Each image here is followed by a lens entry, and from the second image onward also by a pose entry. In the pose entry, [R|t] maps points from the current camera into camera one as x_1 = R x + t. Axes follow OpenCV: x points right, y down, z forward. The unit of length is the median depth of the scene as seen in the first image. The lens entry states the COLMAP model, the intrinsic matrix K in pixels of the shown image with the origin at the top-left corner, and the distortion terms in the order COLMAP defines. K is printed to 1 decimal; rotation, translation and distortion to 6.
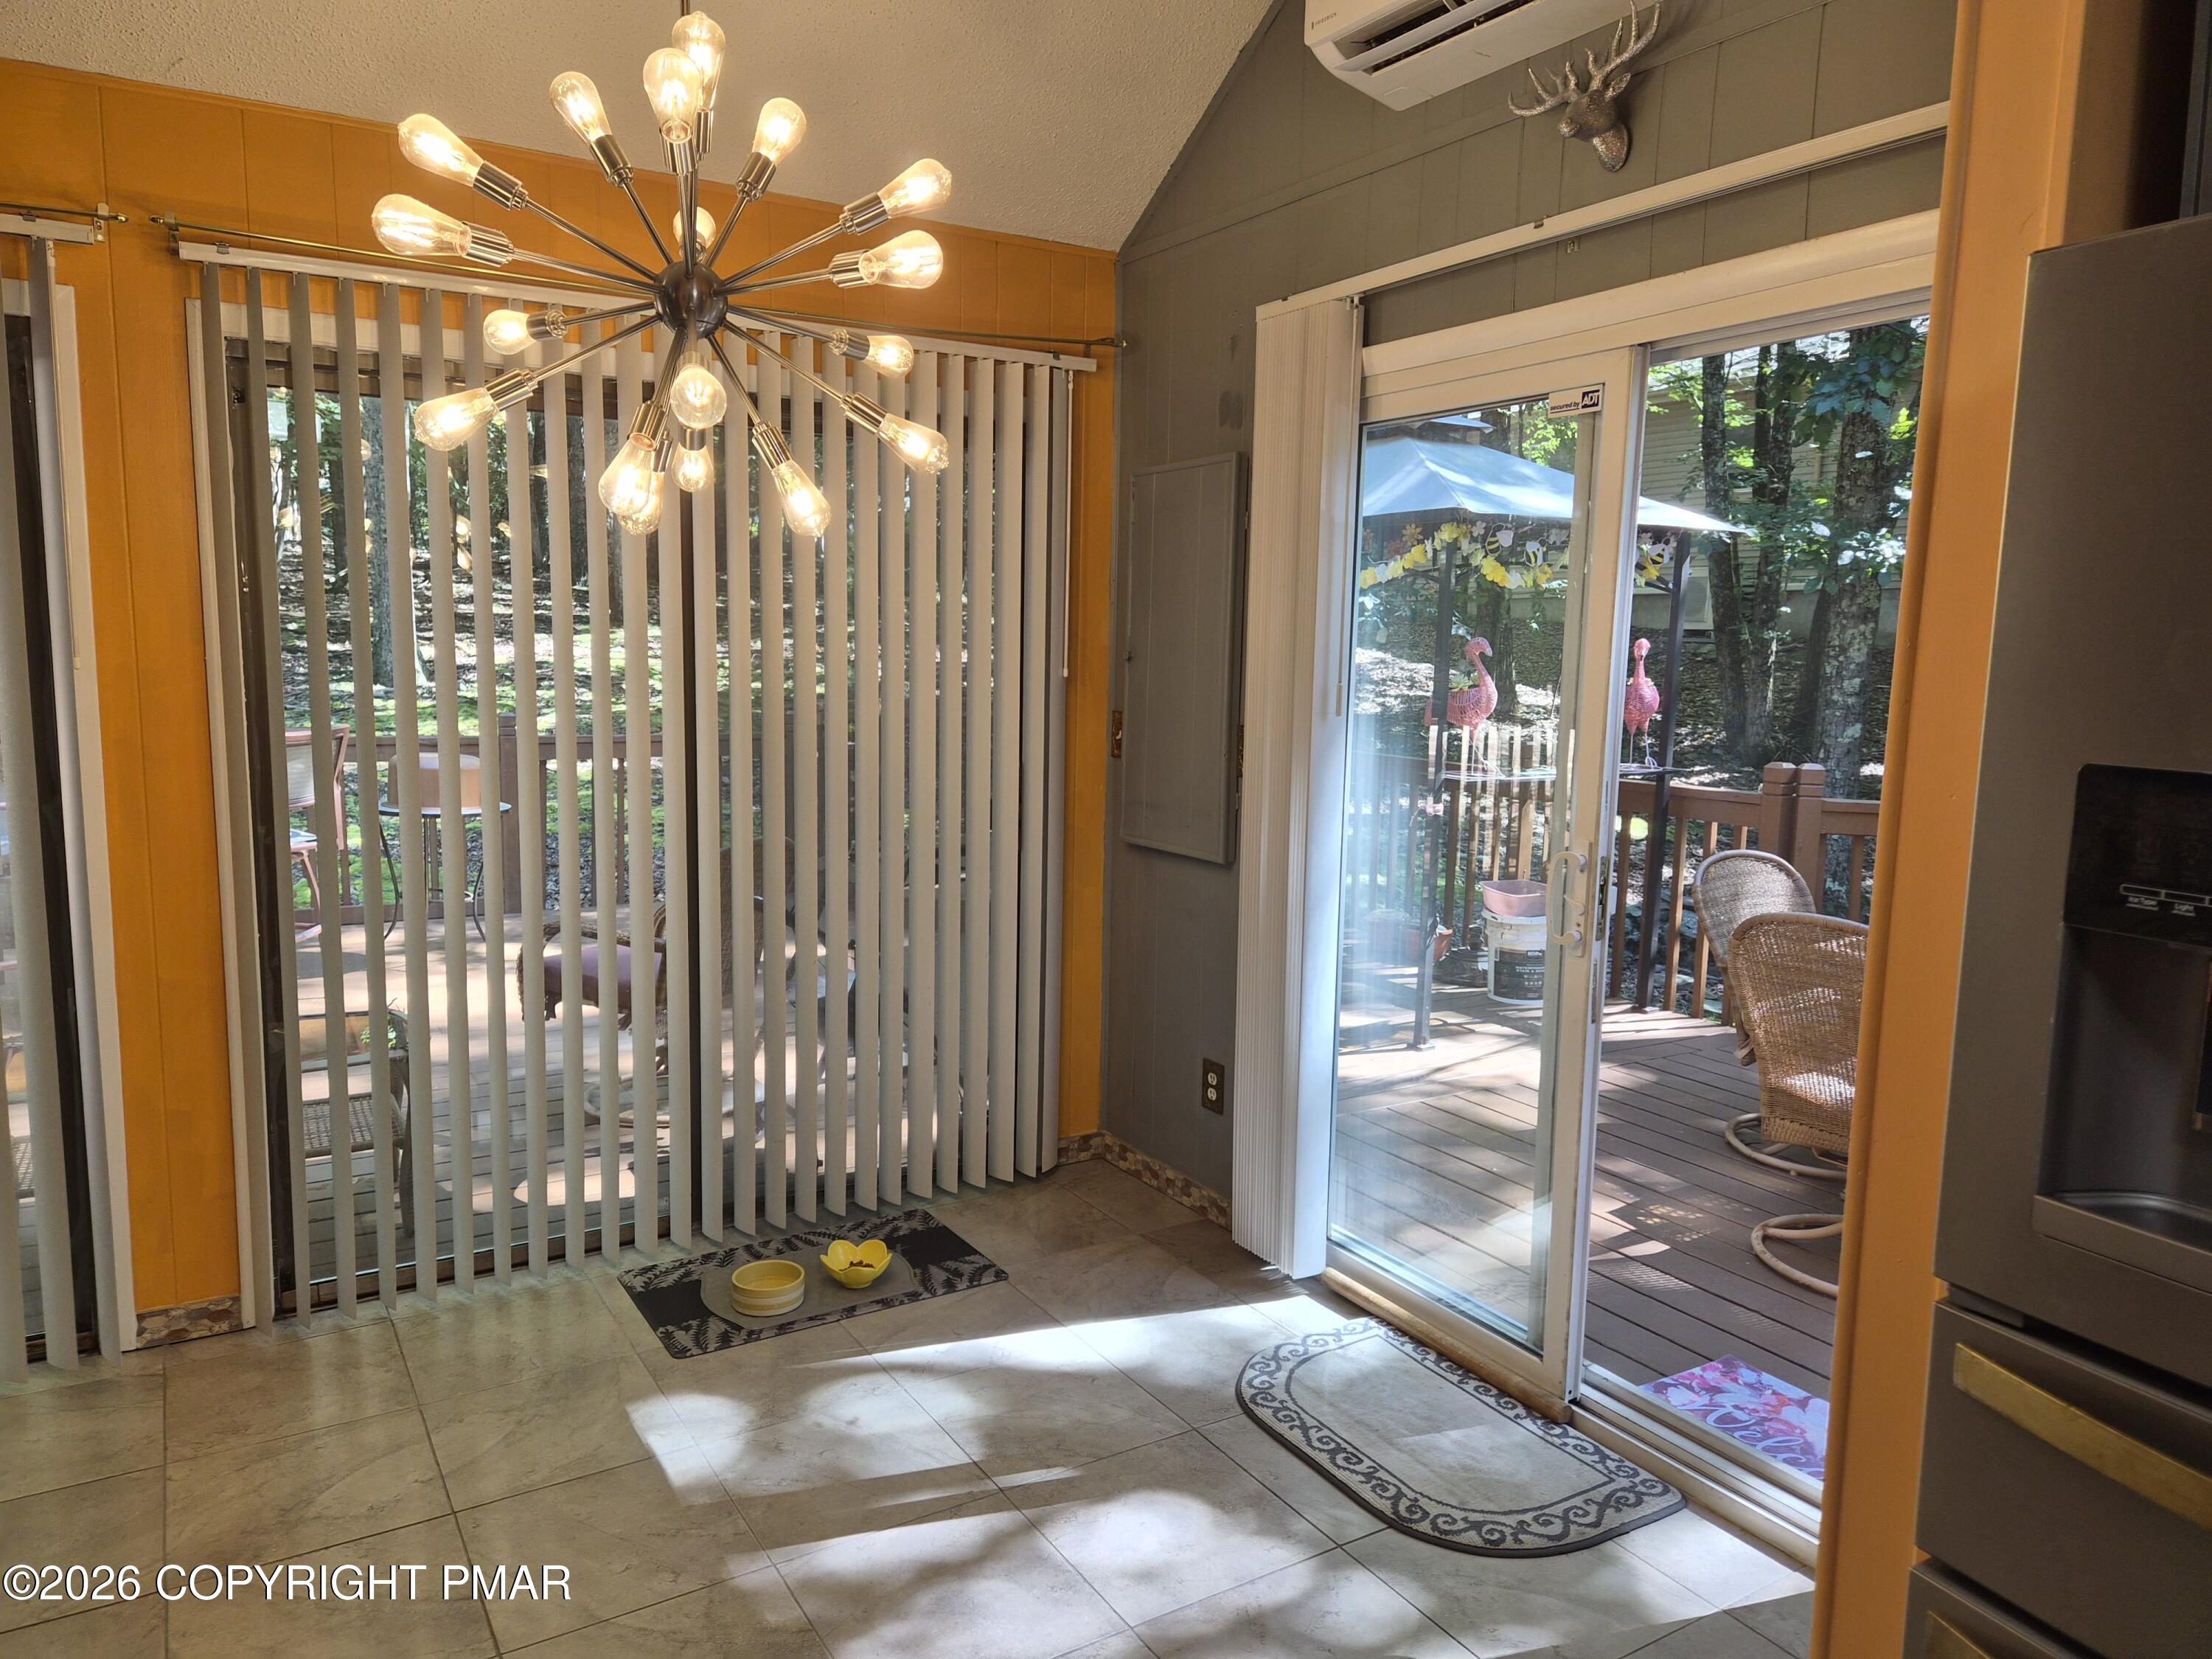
lens RADIAL K [[1498.9, 0, 1093.2], [0, 1498.9, 834.1], [0, 0, 1]] dist [0.057806, -0.048058]
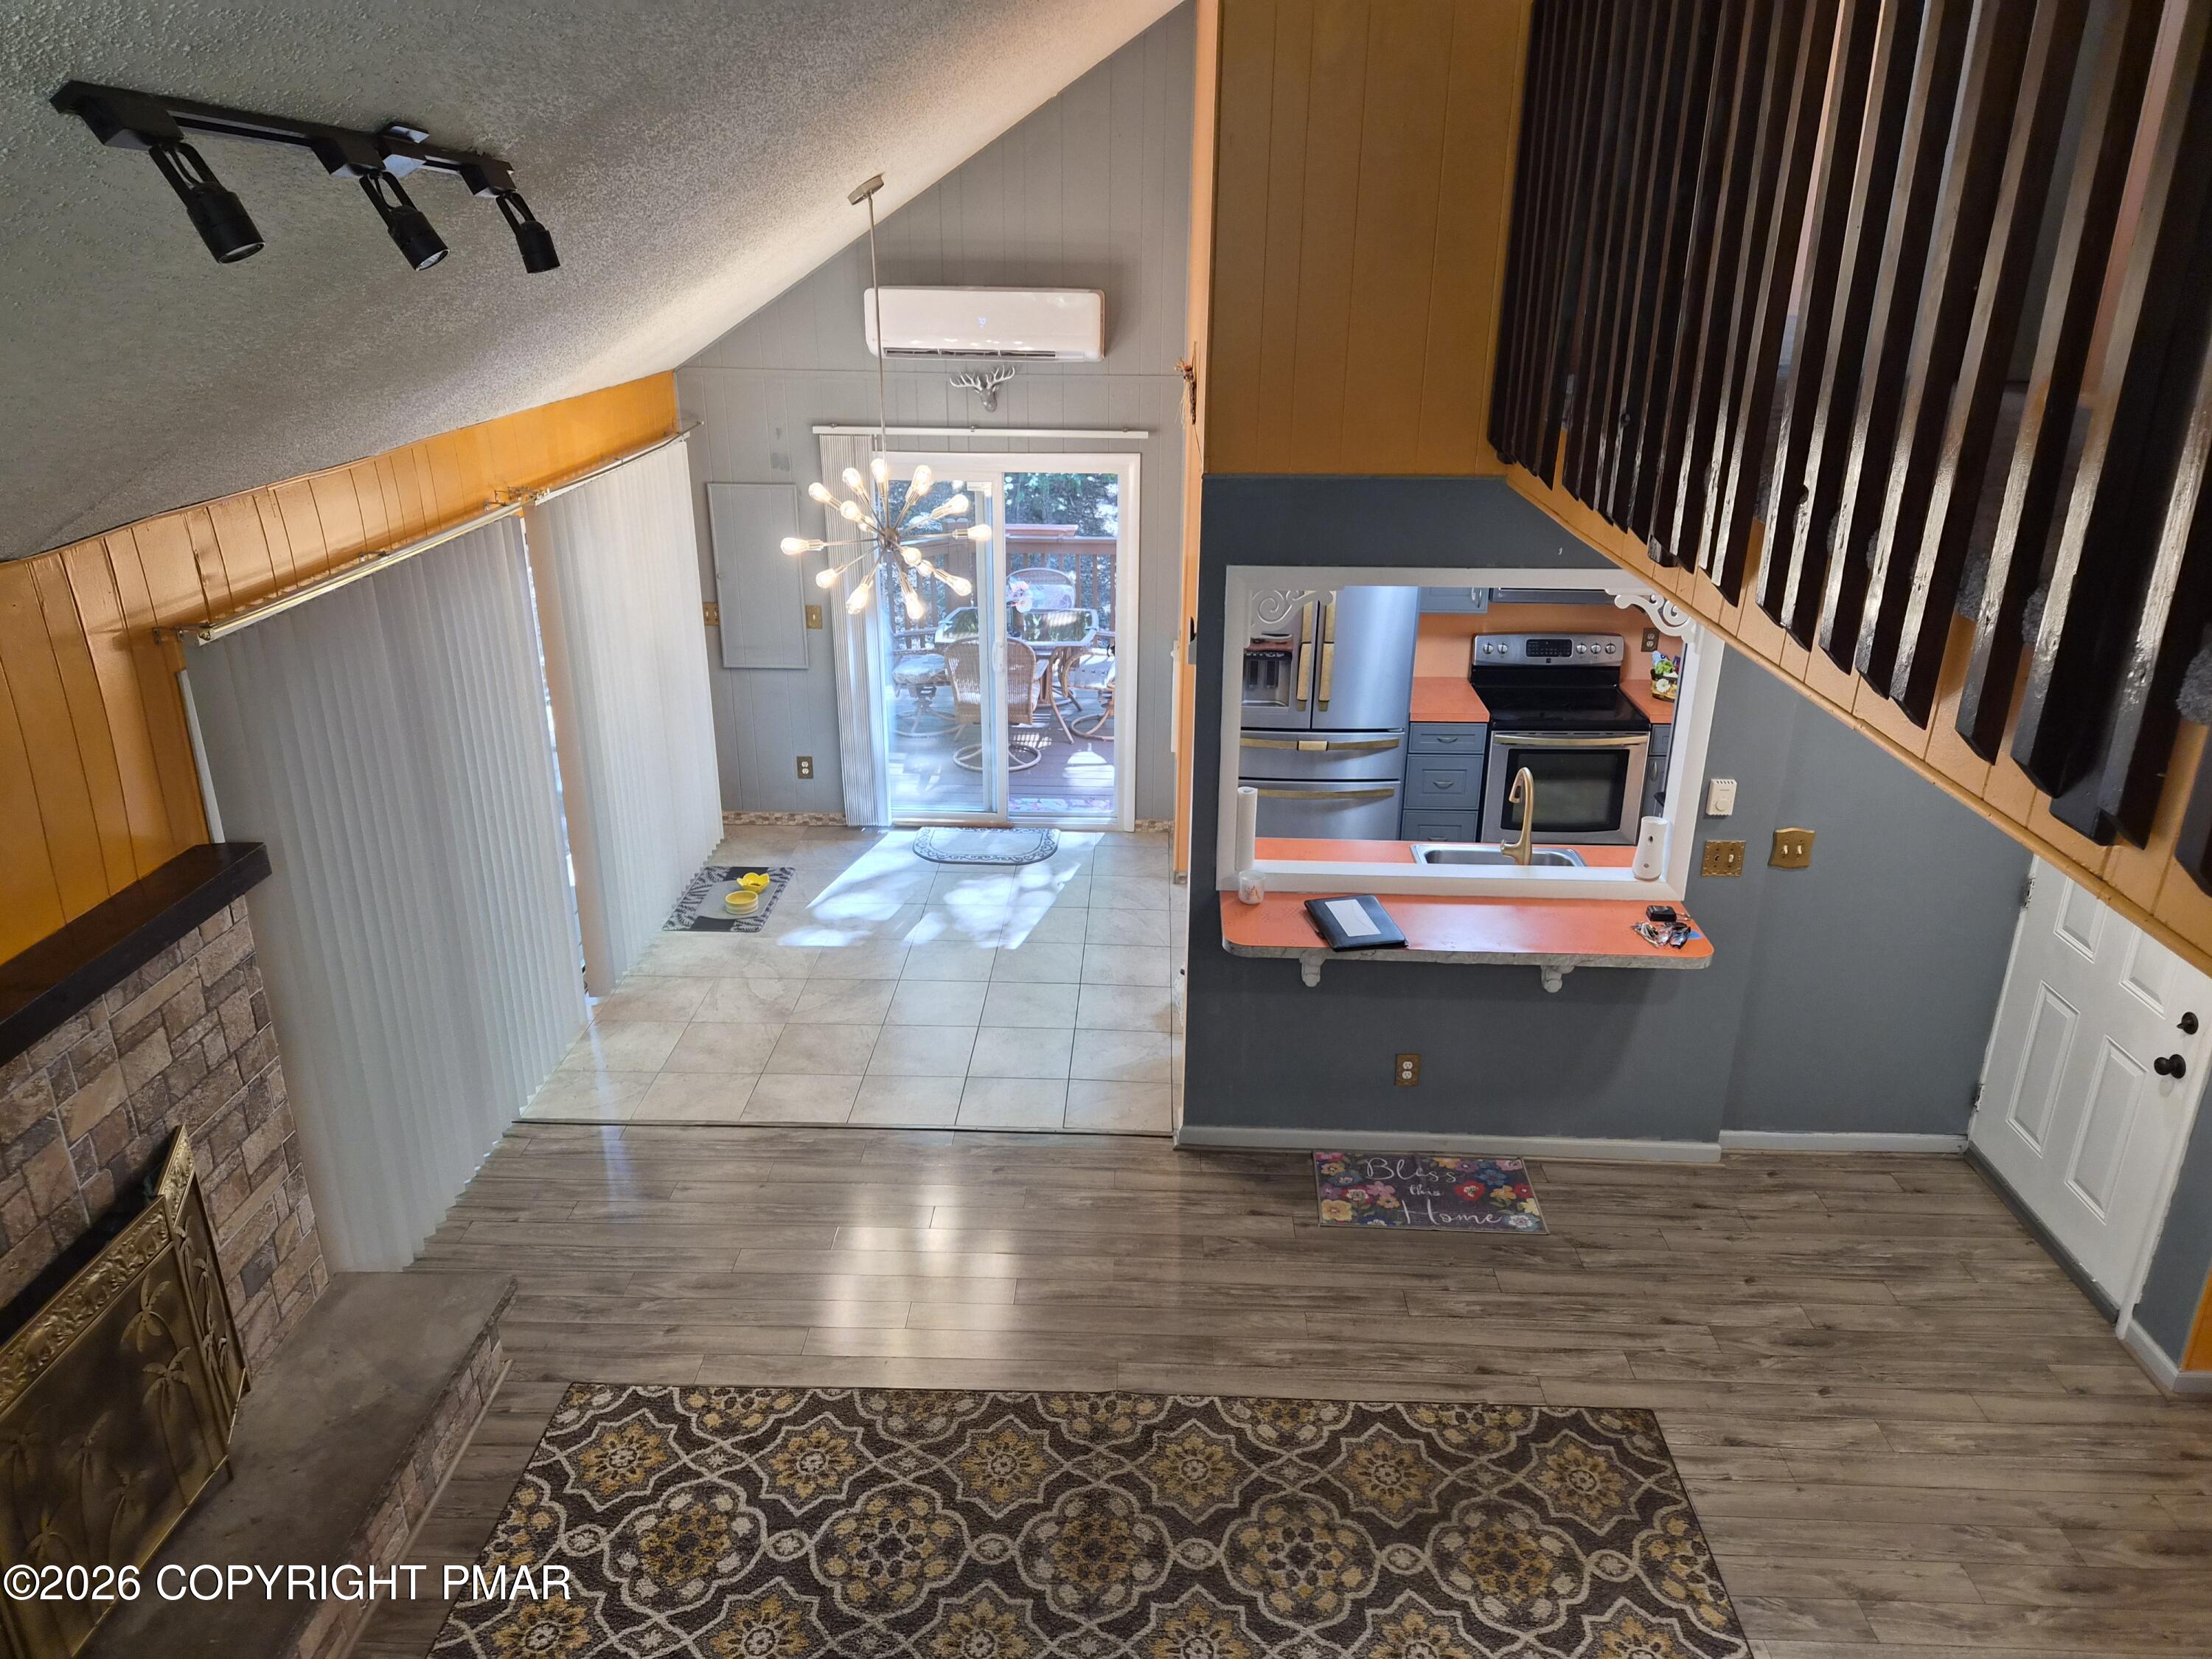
lens RADIAL K [[1498.9, 0, 1107.4], [0, 1498.9, 811.4], [0, 0, 1]] dist [0.057806, -0.048058]
pose [[0.546836, -0.312160, 0.776870, -1.683322], [0.113119, 0.946932, 0.300871, -0.459355], [-0.829563, -0.076648, 0.553128, -0.711748]]
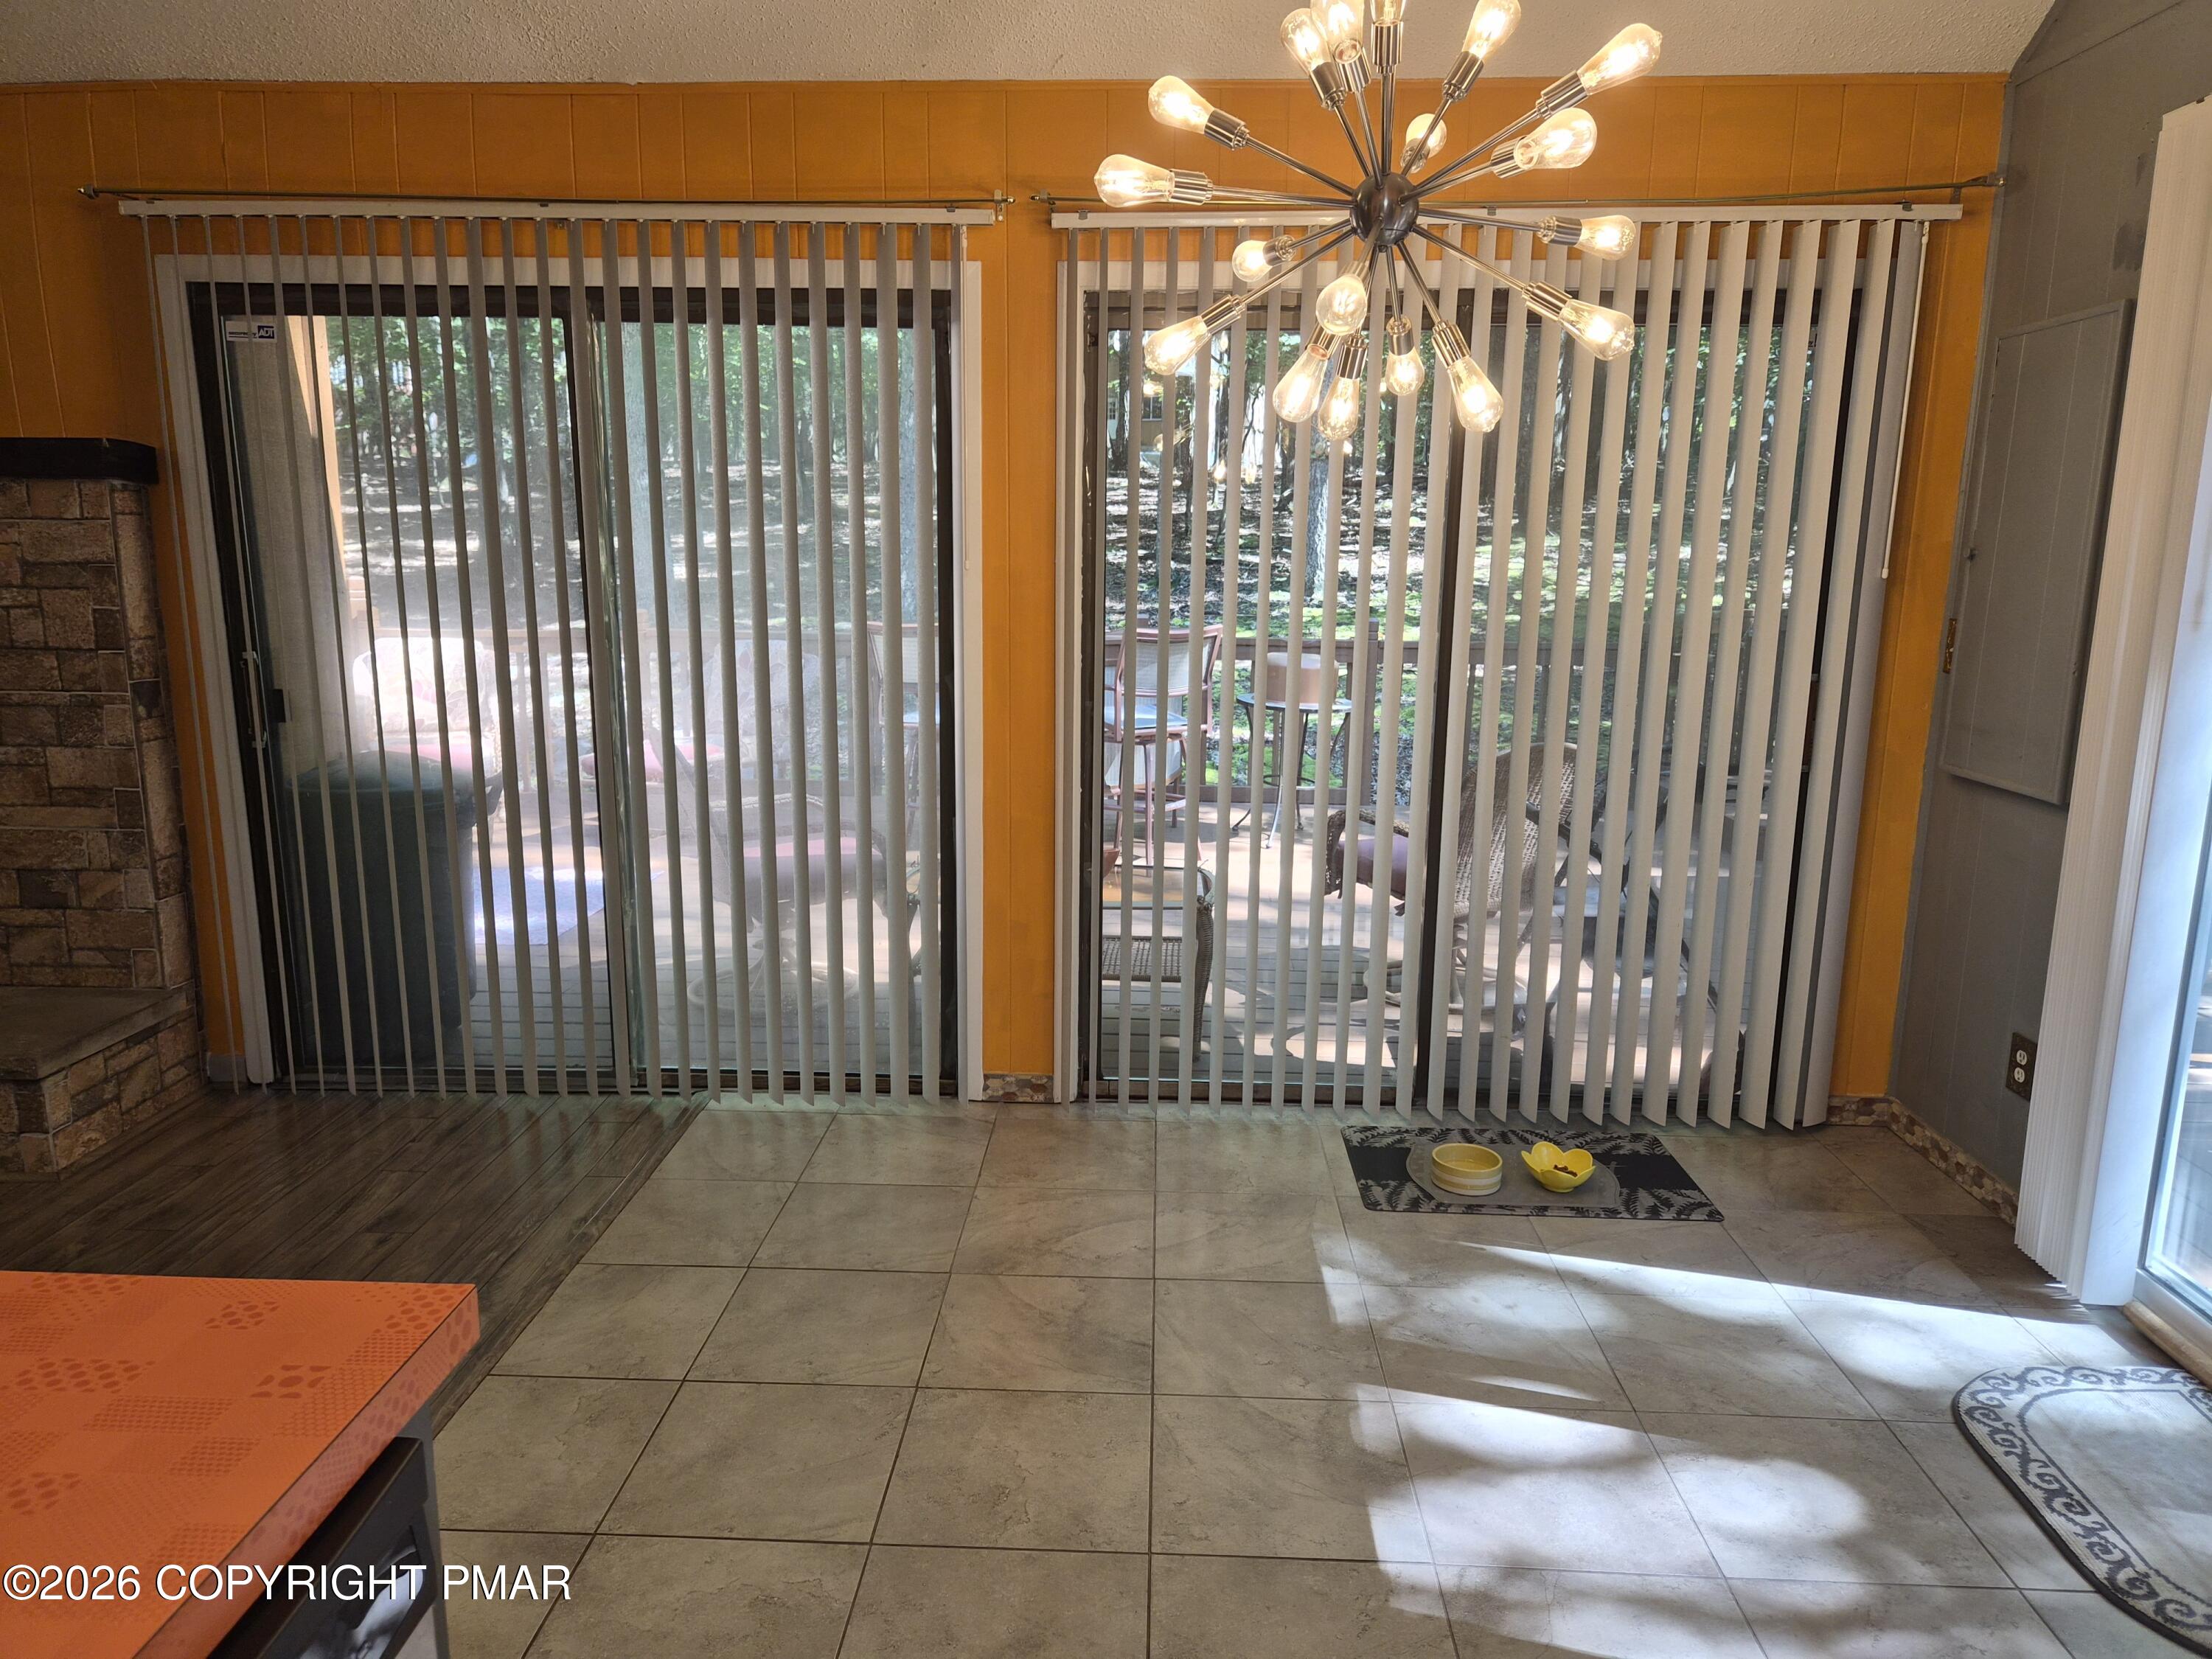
lens RADIAL K [[1498.9, 0, 1089.8], [0, 1498.9, 836.3], [0, 0, 1]] dist [0.057806, -0.048058]
pose [[0.830486, 0.100307, -0.547933, 0.119606], [-0.068137, 0.994559, 0.078796, 0.008155], [0.552856, -0.028105, 0.832803, -0.003775]]
